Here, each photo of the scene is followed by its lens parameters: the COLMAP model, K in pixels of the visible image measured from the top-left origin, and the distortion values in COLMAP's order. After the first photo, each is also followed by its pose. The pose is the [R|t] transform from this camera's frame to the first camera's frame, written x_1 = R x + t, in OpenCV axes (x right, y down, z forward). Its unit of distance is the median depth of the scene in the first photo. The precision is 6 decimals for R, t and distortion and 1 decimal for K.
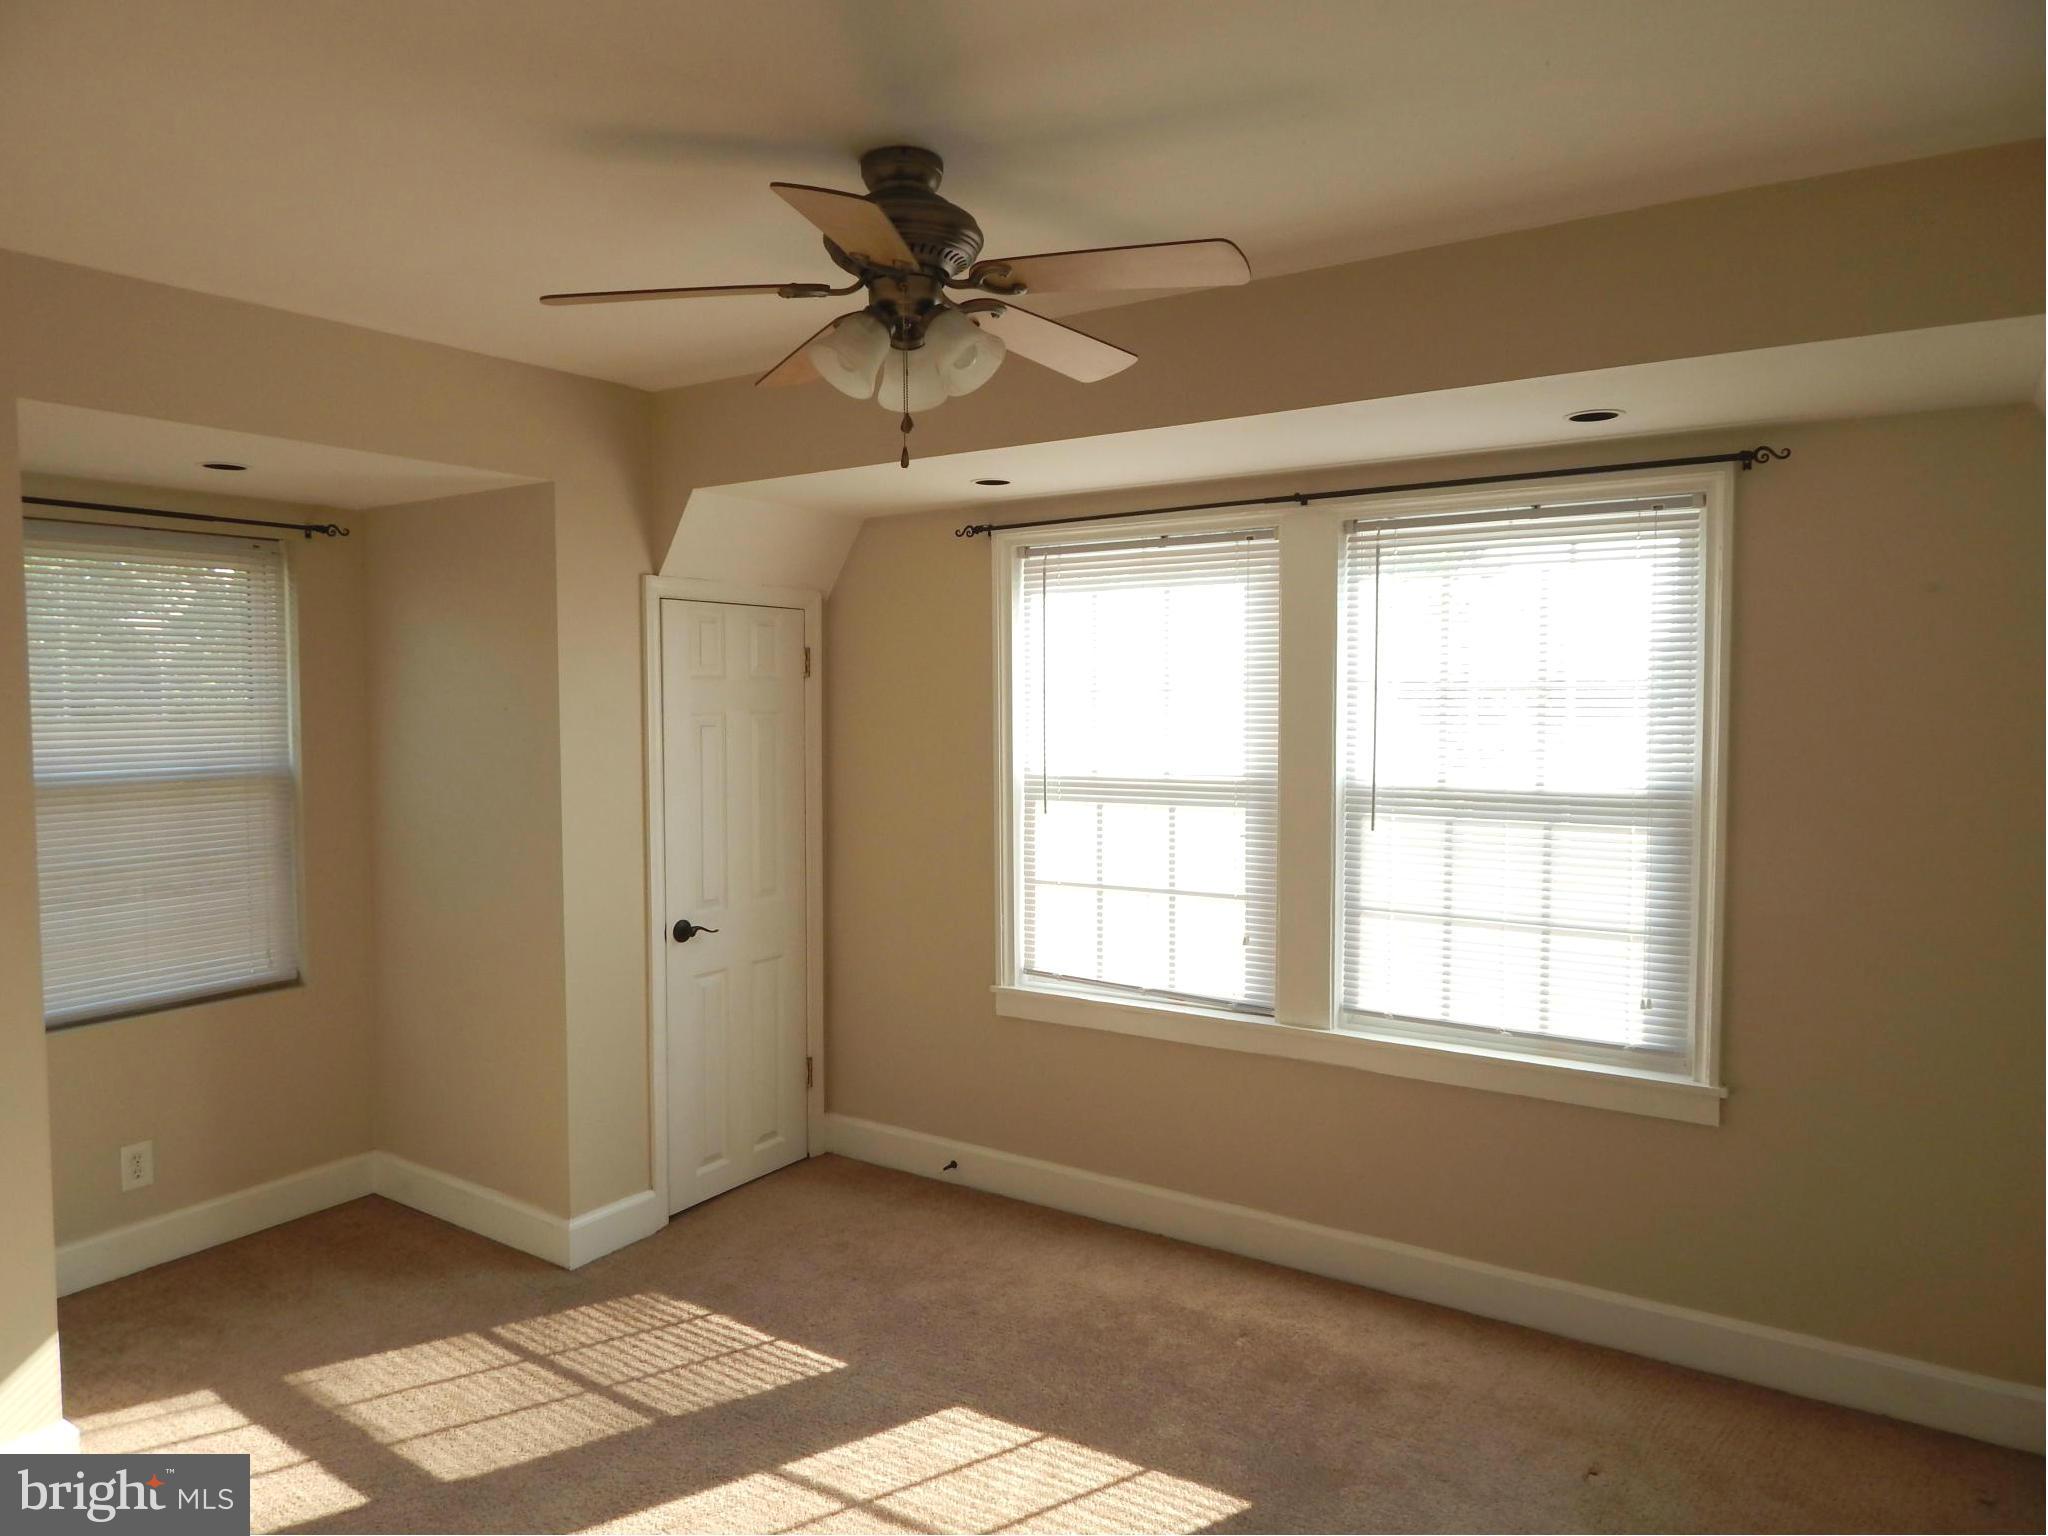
lens RADIAL K [[1352.4, 0, 1022.9], [0, 1352.4, 770.6], [0, 0, 1]] dist [-0.007117, -0.000799]
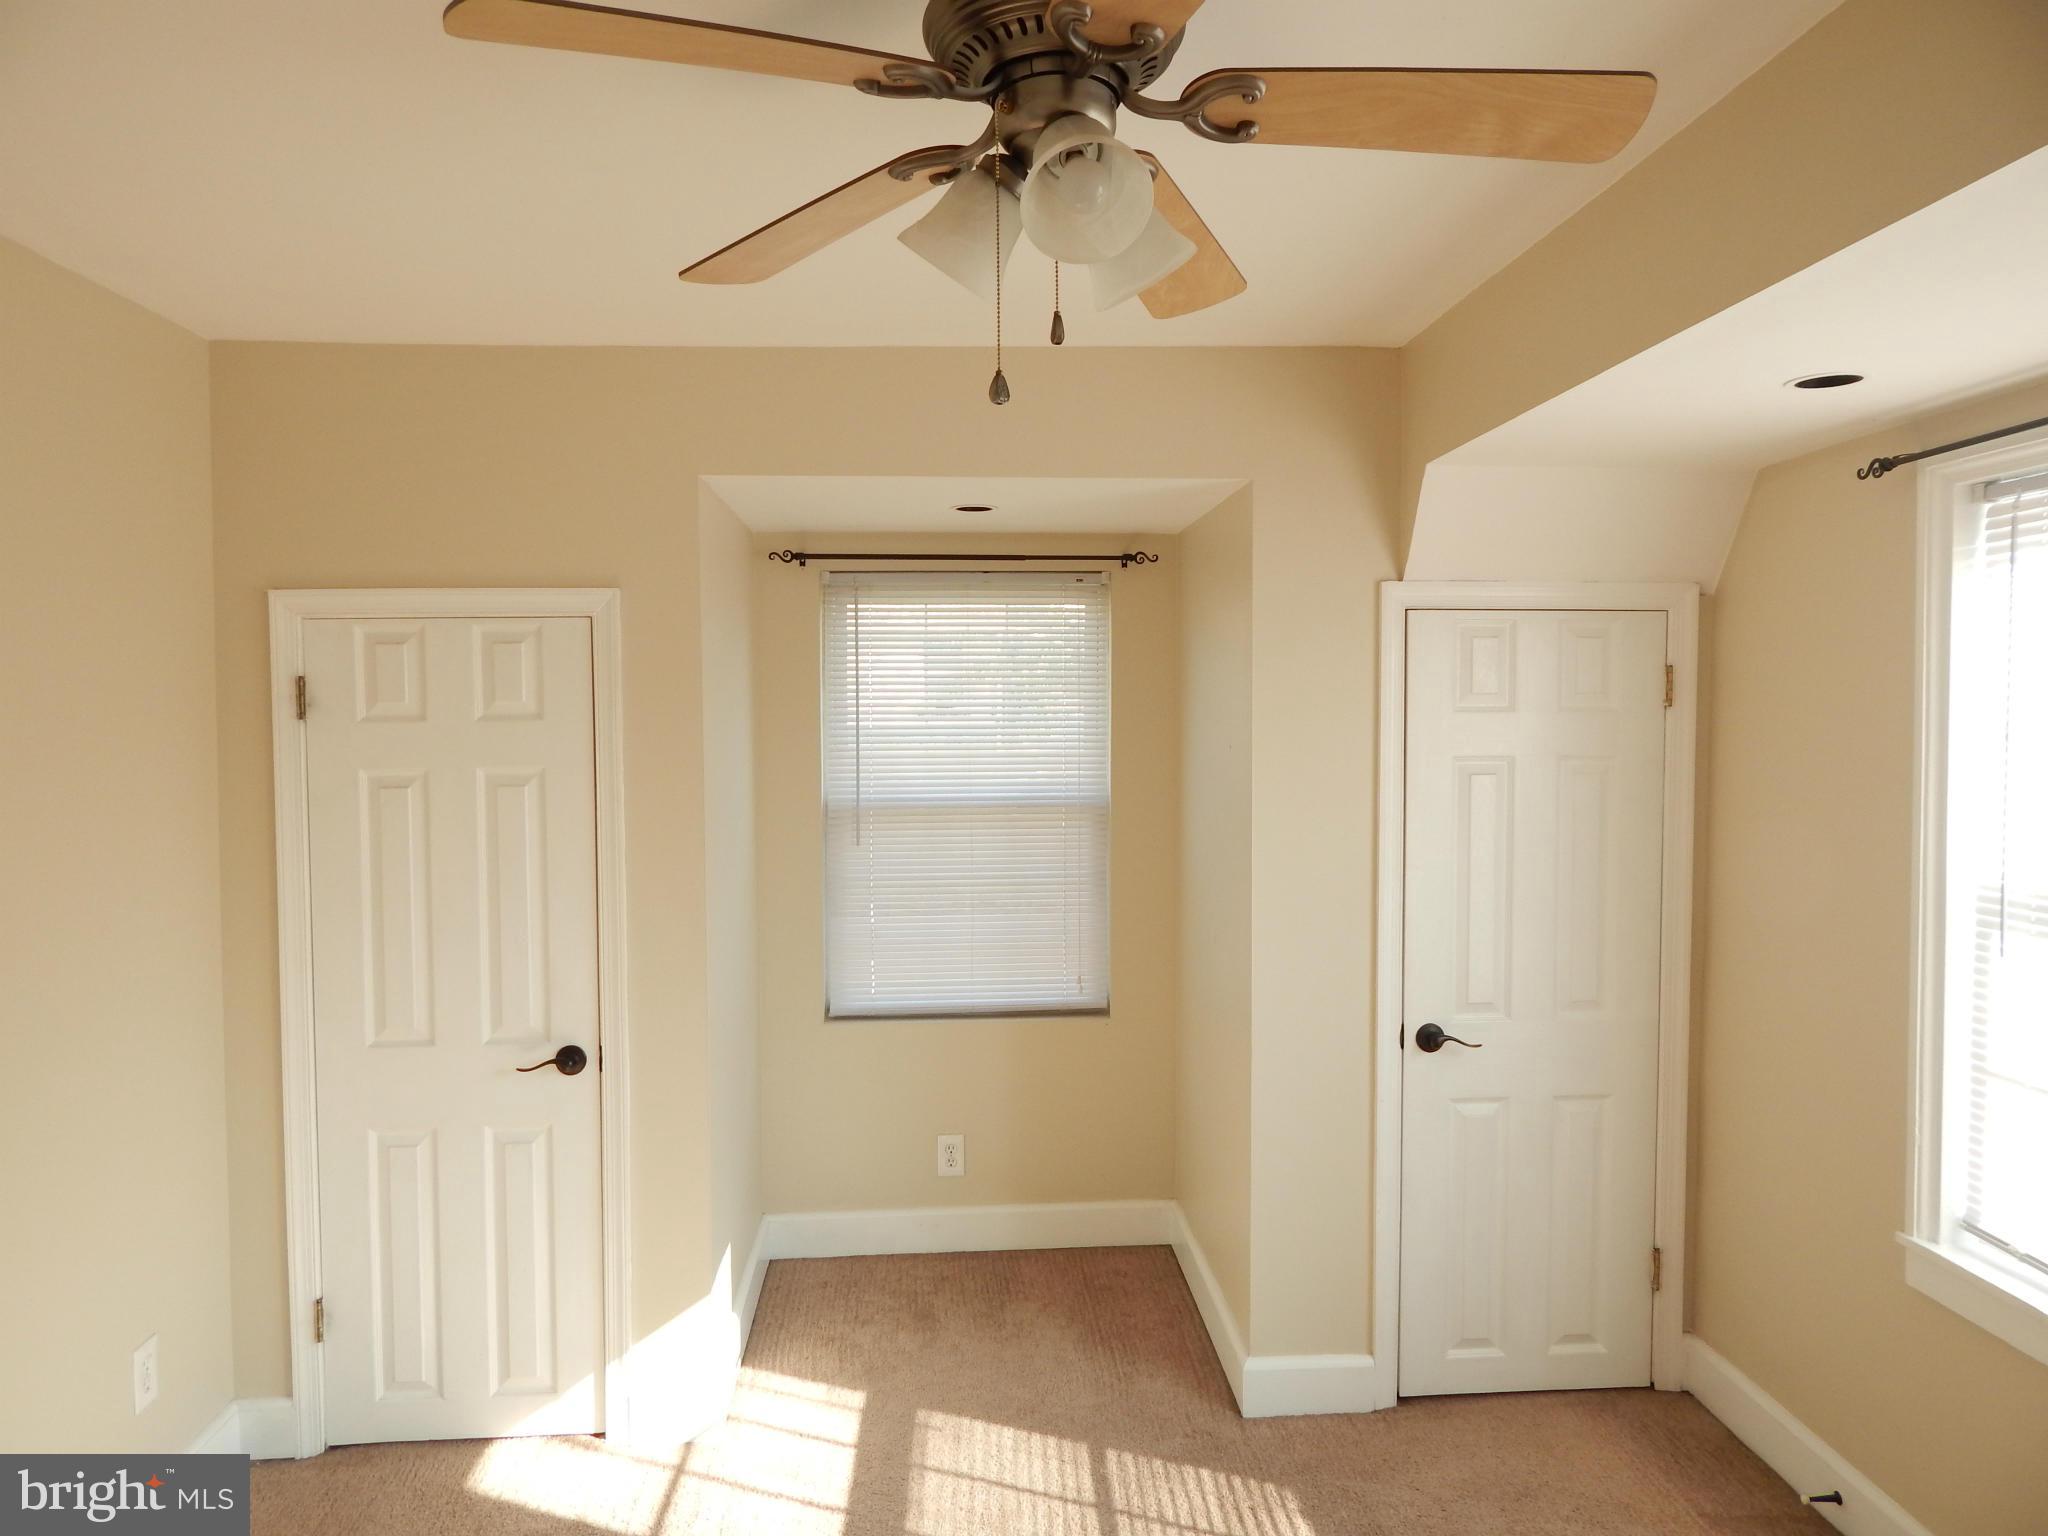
lens RADIAL K [[1352.4, 0, 1024.4], [0, 1352.4, 761.3], [0, 0, 1]] dist [-0.007117, -0.000799]
pose [[0.591118, 0.035745, -0.805793, 0.228266], [-0.043365, 0.998981, 0.012503, -0.038970], [0.805419, 0.027552, 0.592066, 0.352150]]
